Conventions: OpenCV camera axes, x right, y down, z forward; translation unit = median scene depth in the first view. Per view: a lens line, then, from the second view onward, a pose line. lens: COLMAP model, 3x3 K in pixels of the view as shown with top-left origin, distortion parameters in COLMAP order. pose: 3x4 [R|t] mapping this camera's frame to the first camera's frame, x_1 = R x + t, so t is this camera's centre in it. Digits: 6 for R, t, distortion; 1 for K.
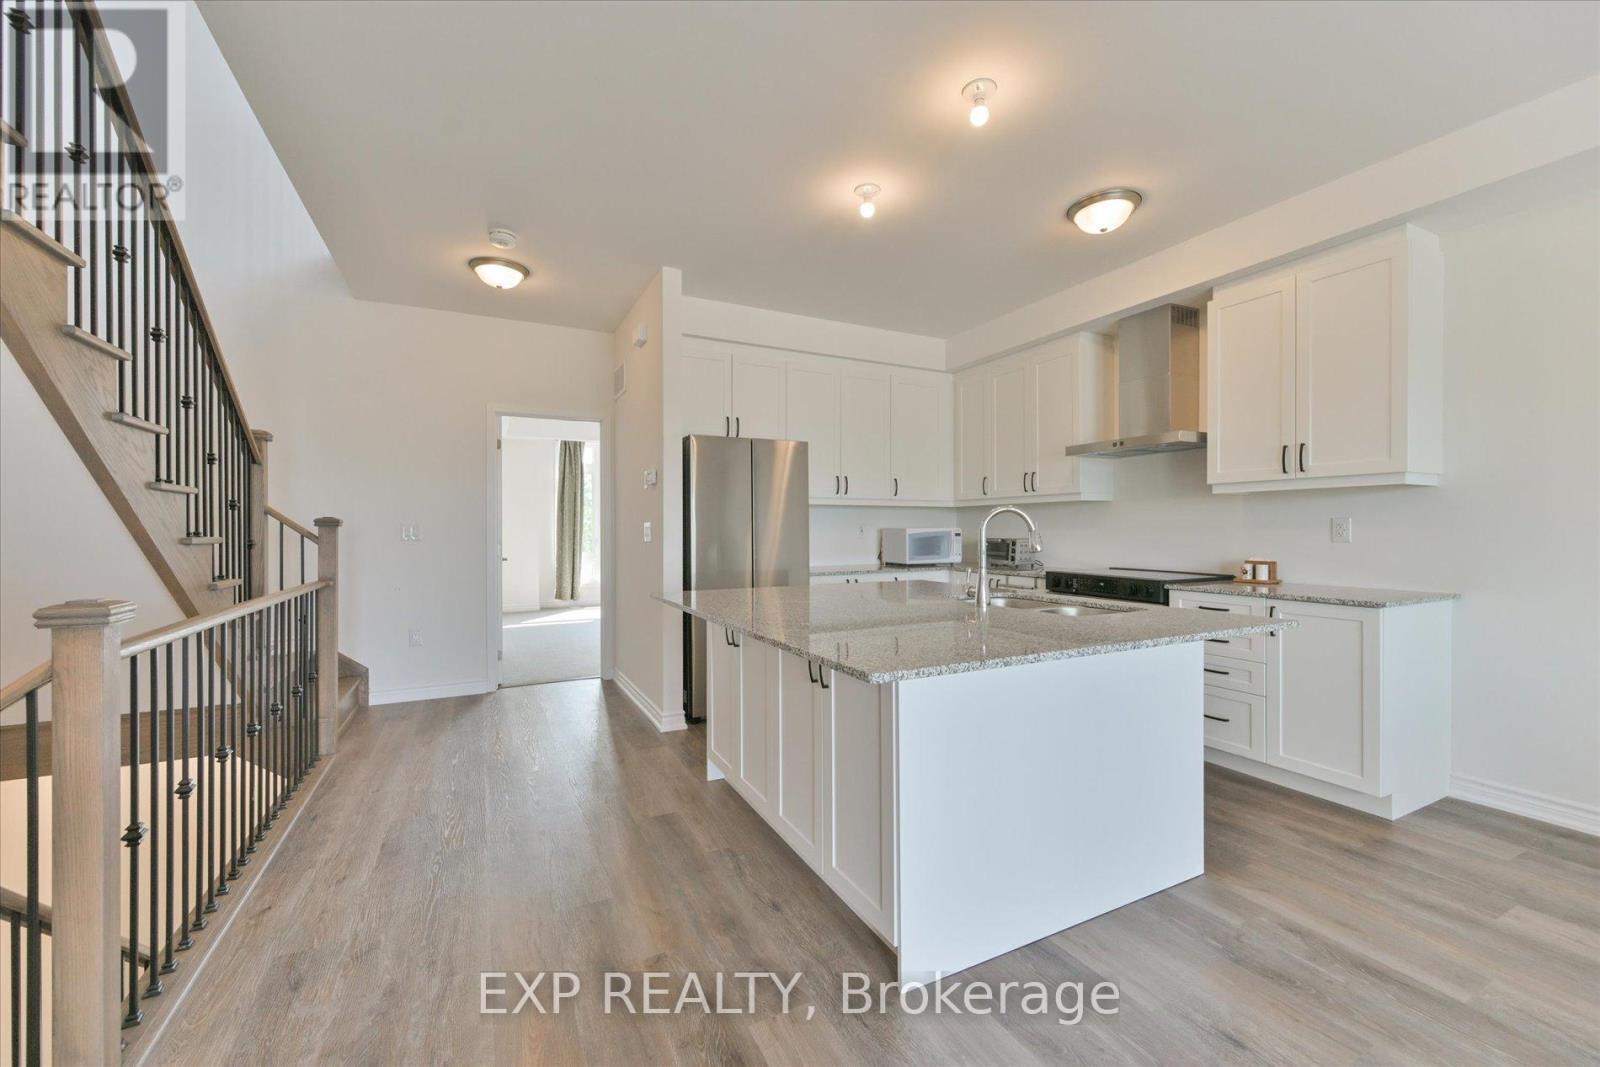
lens RADIAL K [[635.5, 0, 788.2], [0, 635.5, 531.4], [0, 0, 1]] dist [0.001428, -0.000017]
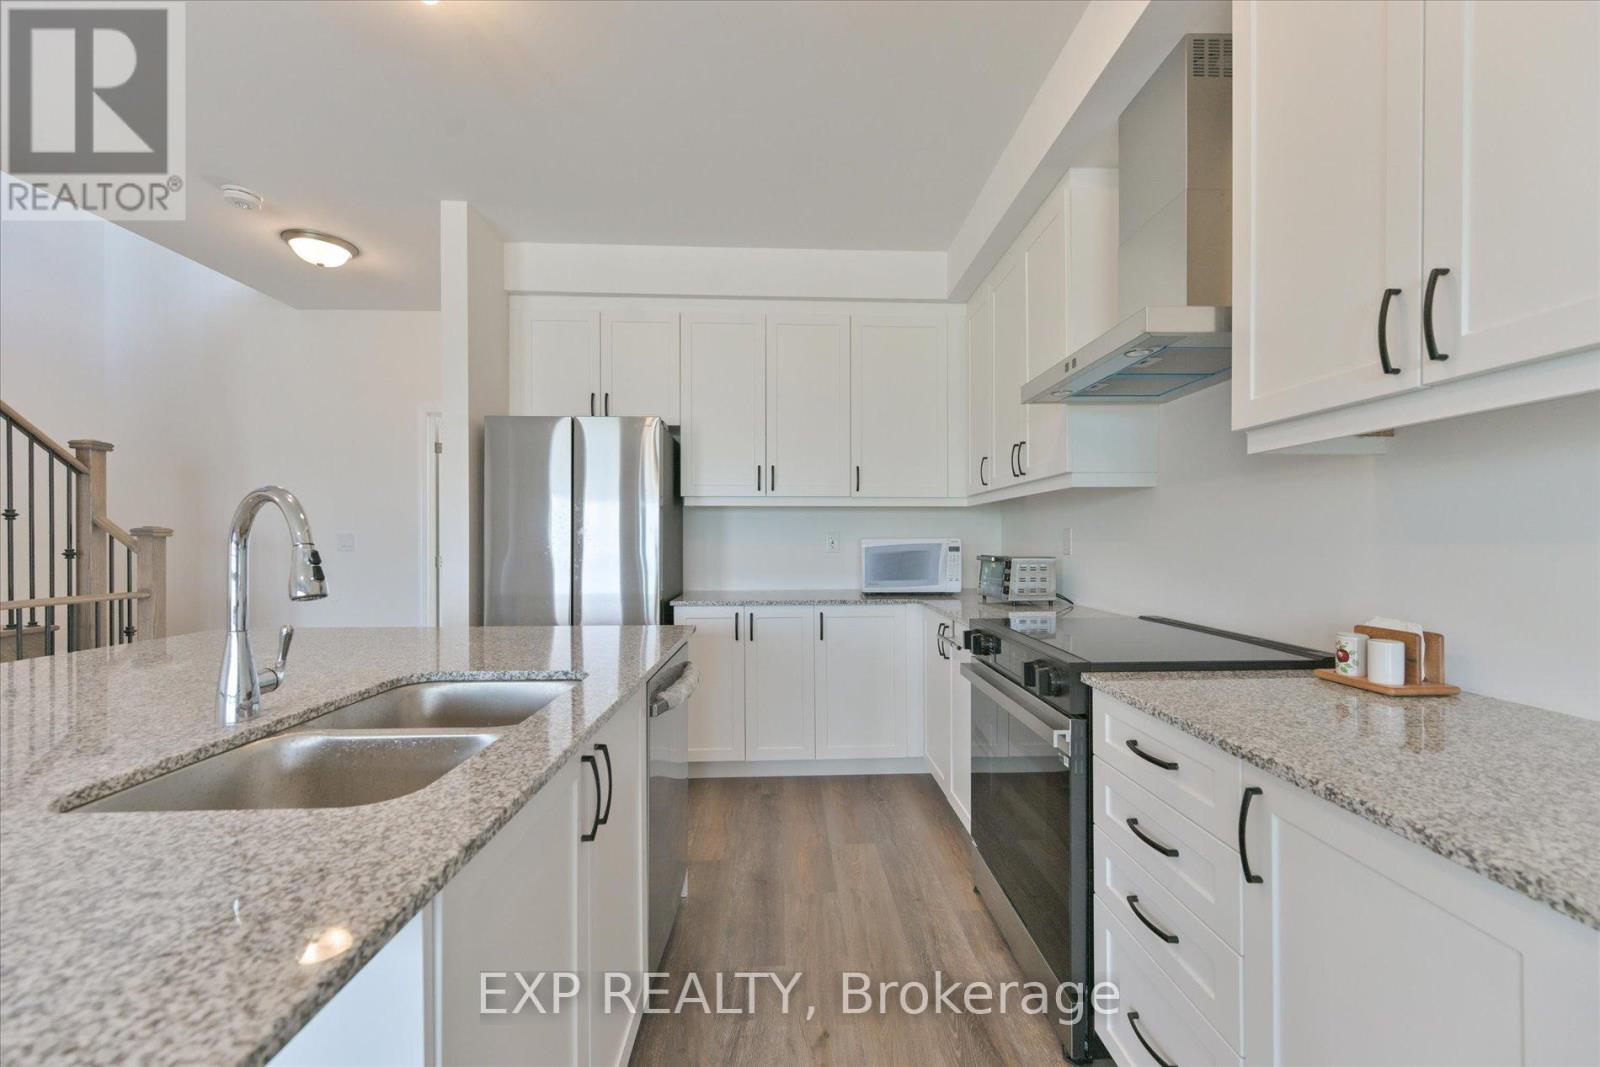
lens RADIAL K [[635.5, 0, 809.0], [0, 635.5, 534.4], [0, 0, 1]] dist [0.001428, -0.000017]
pose [[0.913956, -0.001743, -0.405809, 0.443856], [-0.003020, 0.999934, -0.011096, -0.002361], [0.405802, 0.011366, 0.913890, 0.400238]]
